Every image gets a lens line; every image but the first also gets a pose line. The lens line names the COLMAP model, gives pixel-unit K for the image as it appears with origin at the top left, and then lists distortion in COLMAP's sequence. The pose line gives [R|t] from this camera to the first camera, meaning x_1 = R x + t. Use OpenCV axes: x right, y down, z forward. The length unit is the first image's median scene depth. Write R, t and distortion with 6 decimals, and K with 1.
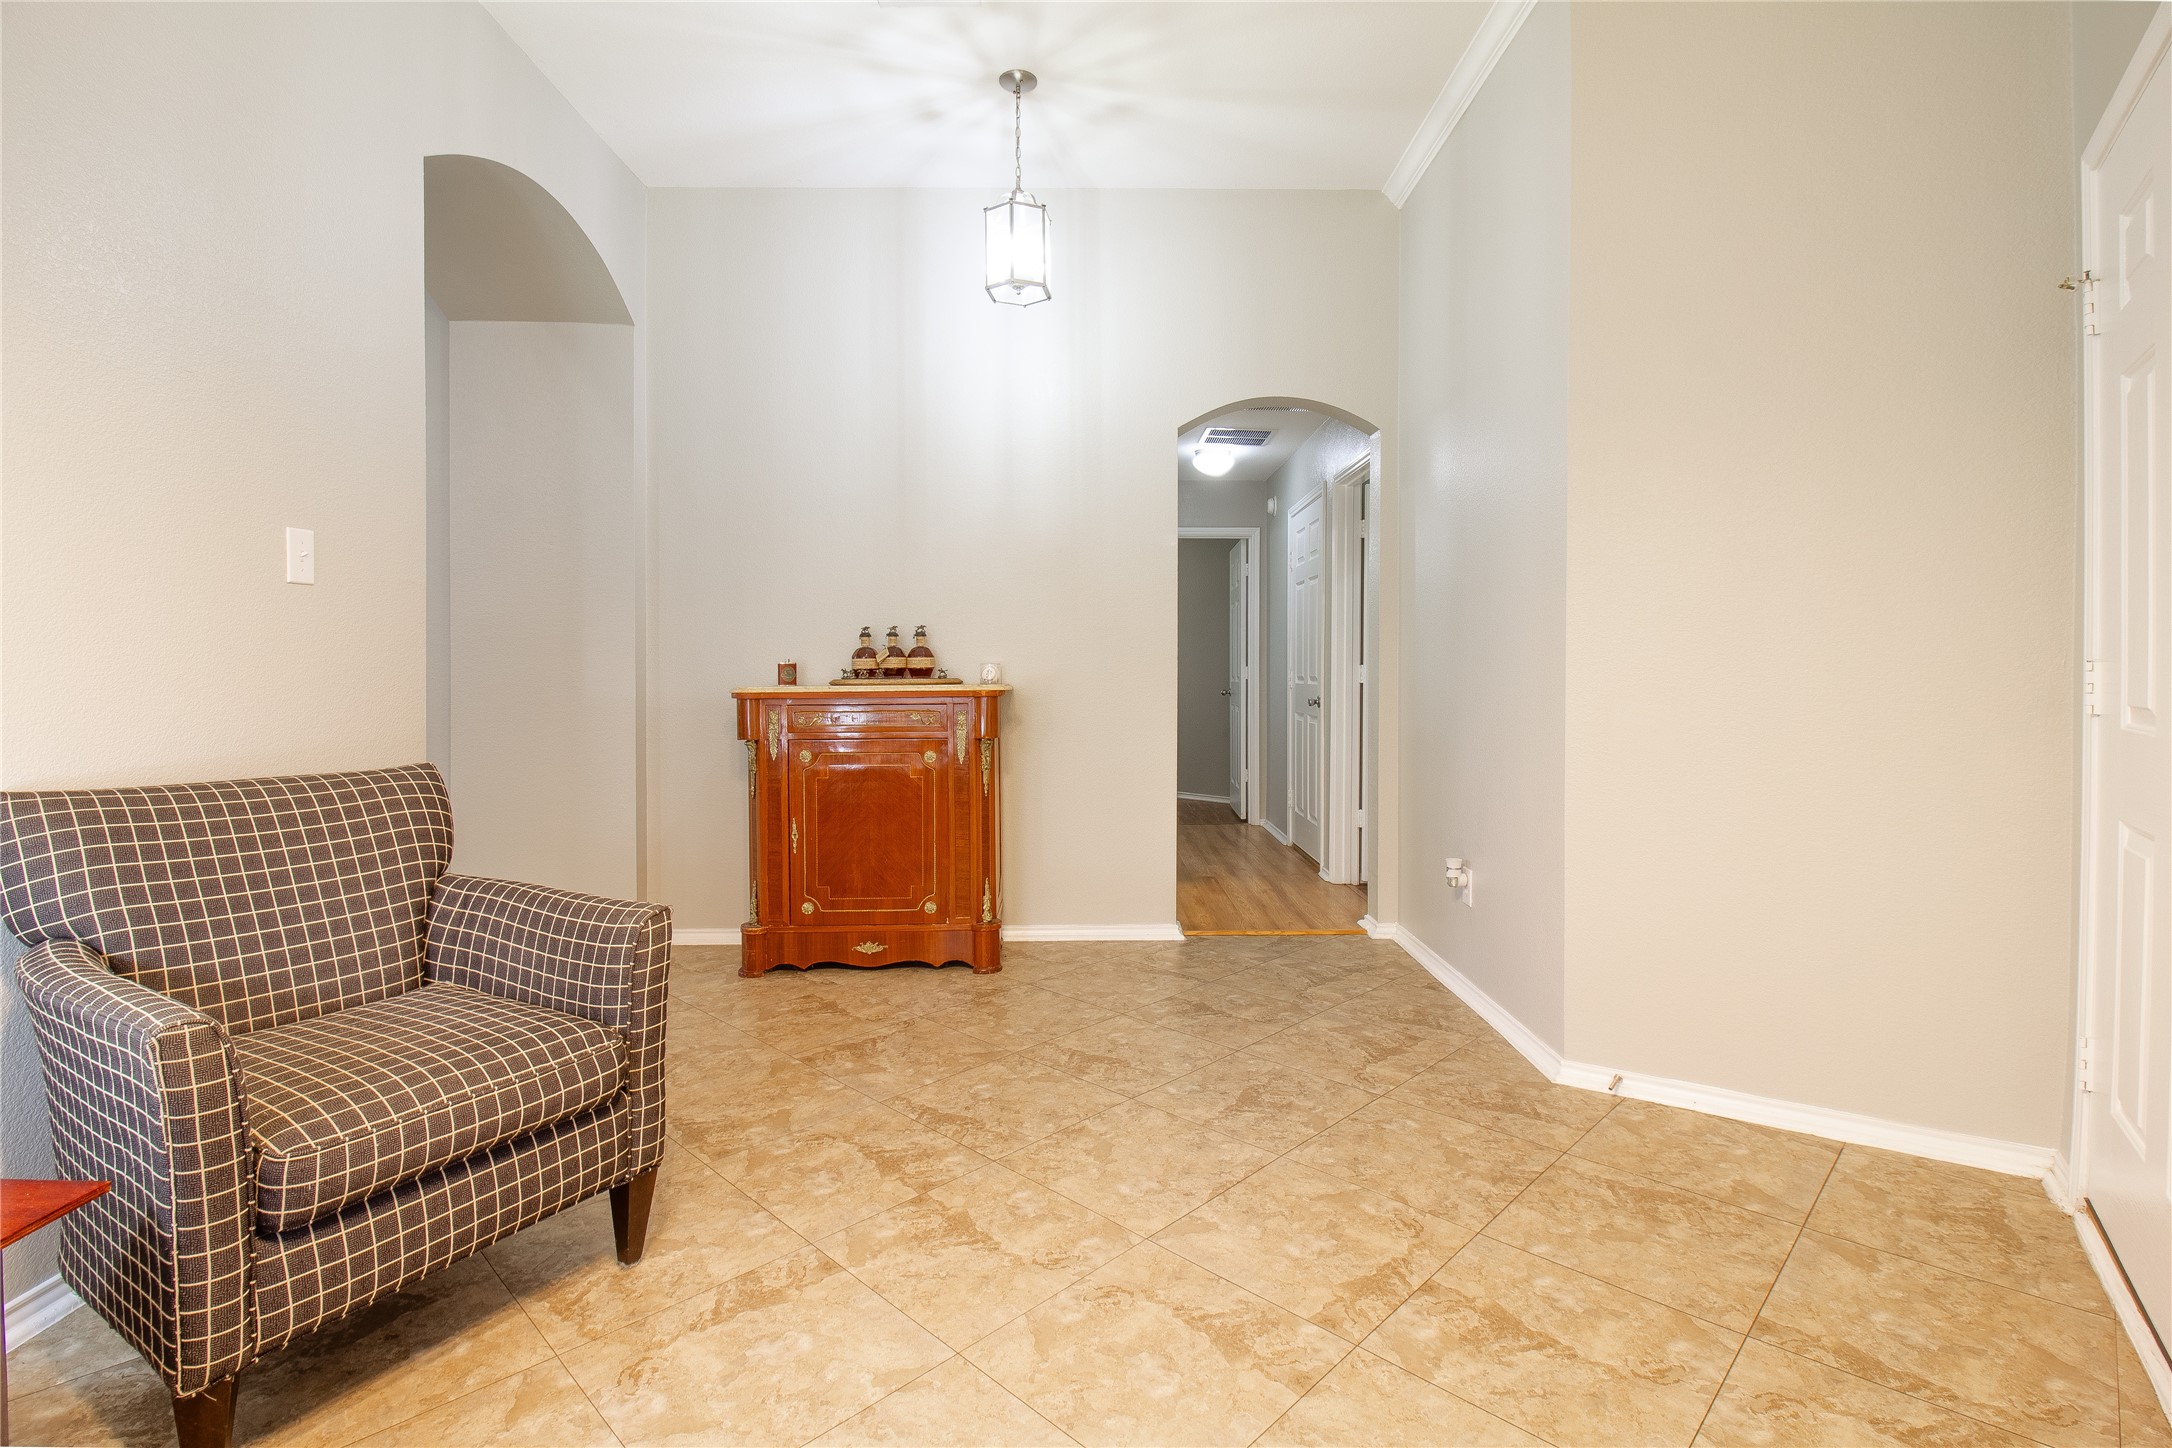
lens RADIAL K [[1016.8, 0, 1097.7], [0, 1016.8, 687.9], [0, 0, 1]] dist [0.002425, -0.015742]
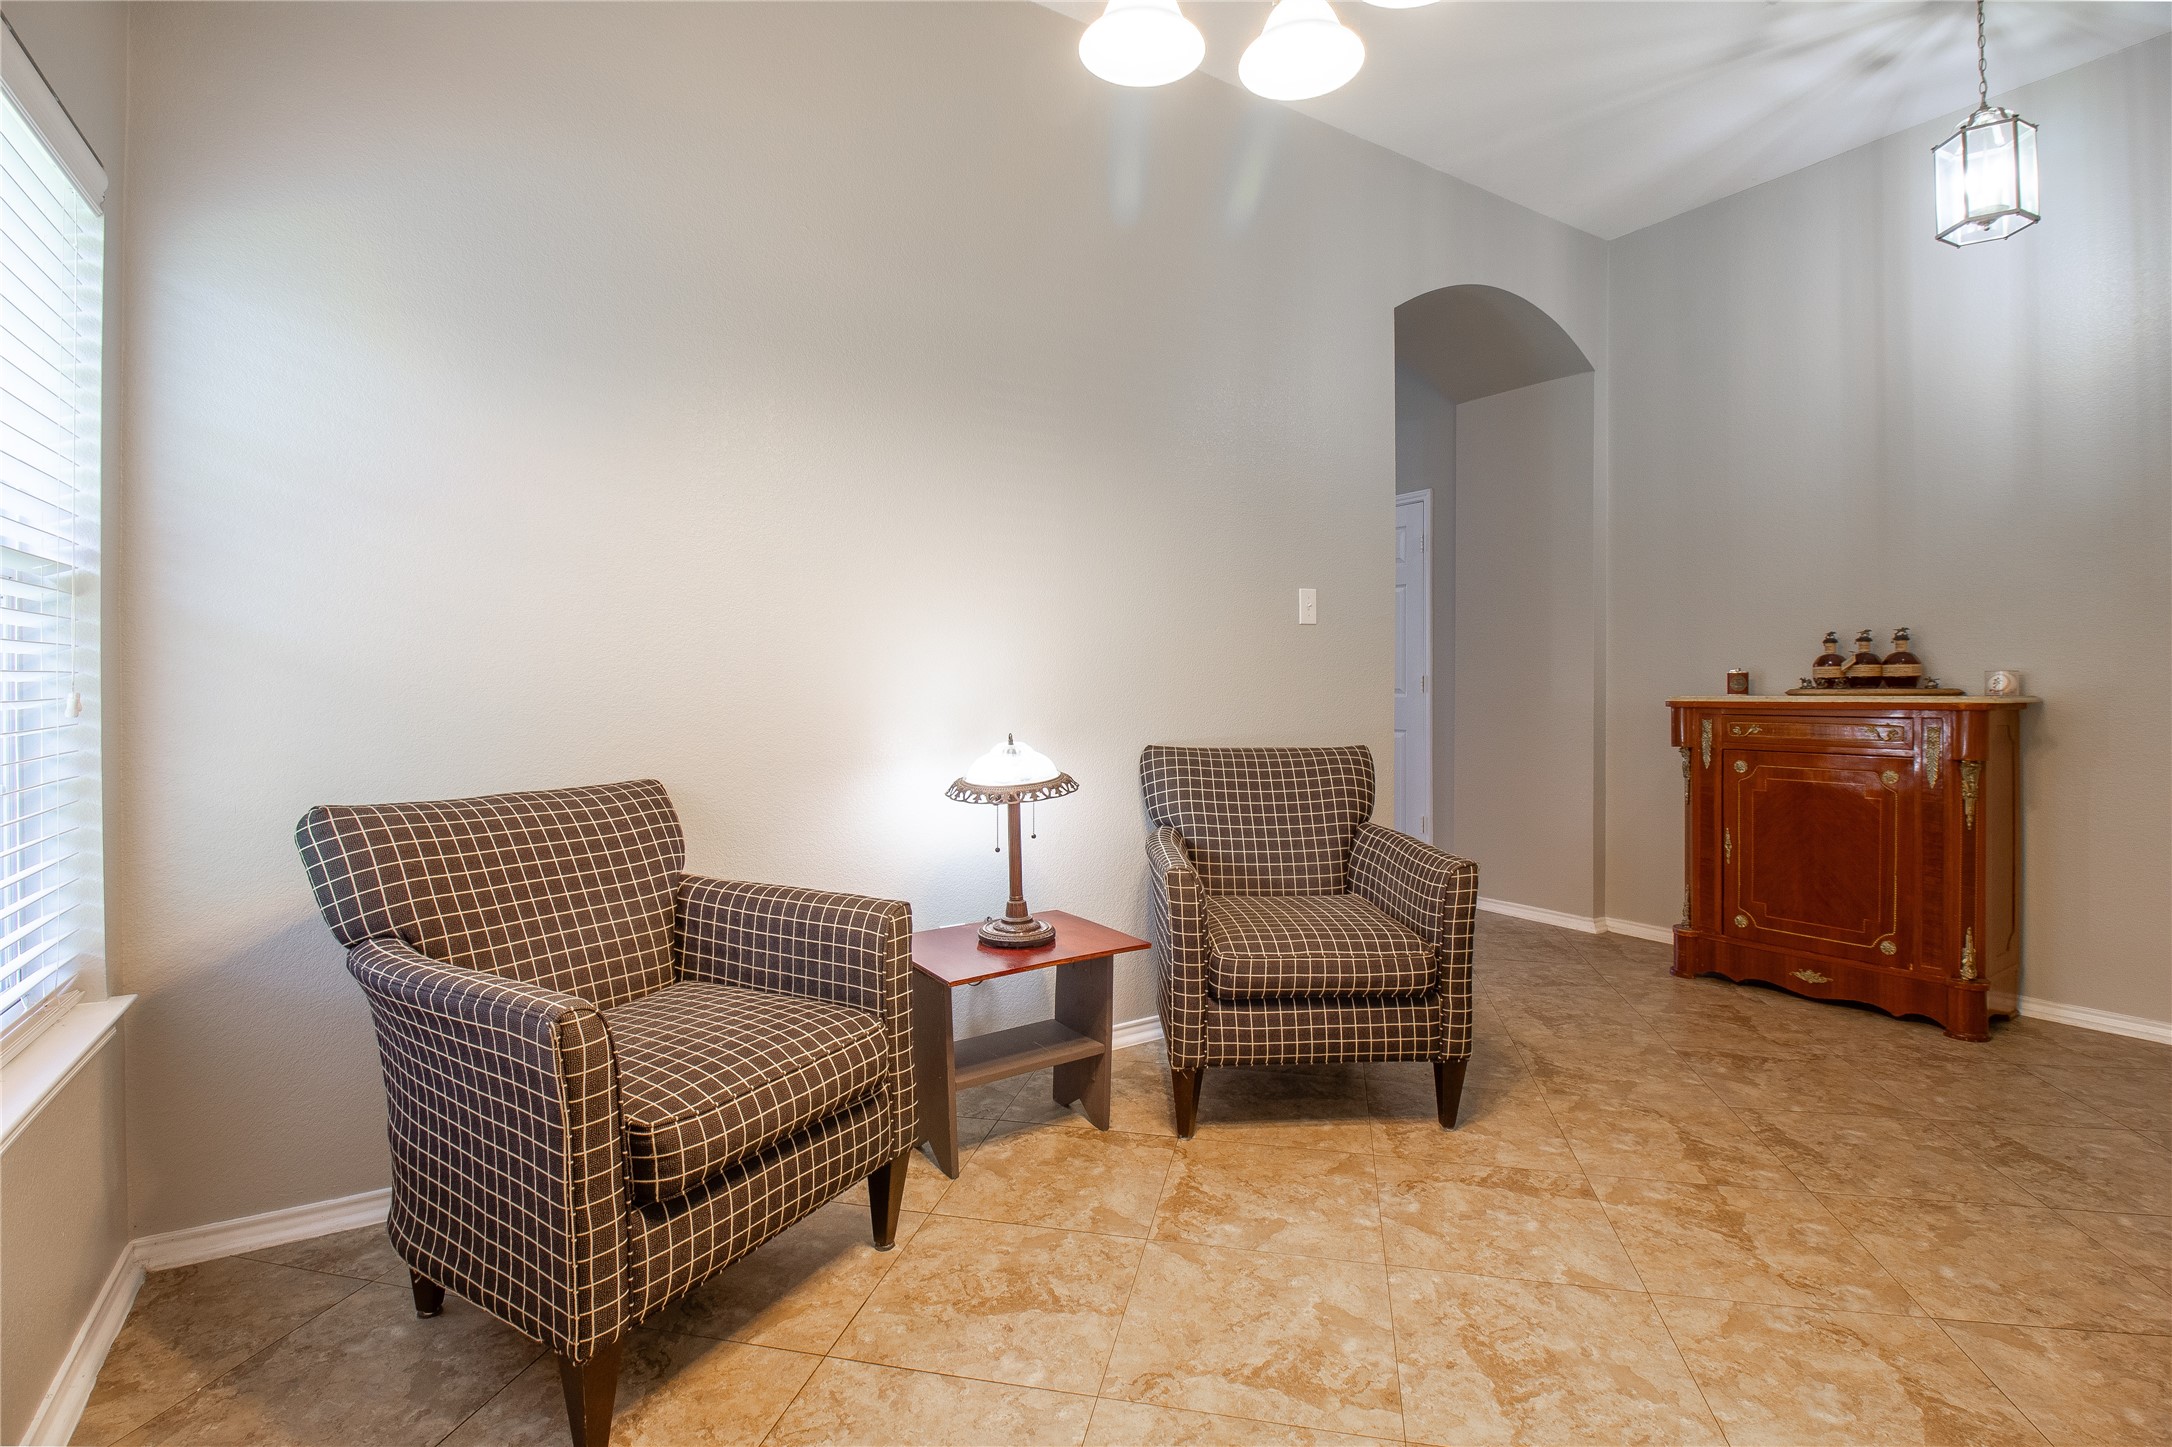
lens RADIAL K [[1016.8, 0, 1097.7], [0, 1016.8, 687.4], [0, 0, 1]] dist [0.002425, -0.015742]
pose [[0.524718, 0.003911, -0.851267, 0.341470], [-0.011472, 0.999931, -0.002478, -0.000180], [0.851199, 0.011066, 0.524727, -0.074226]]
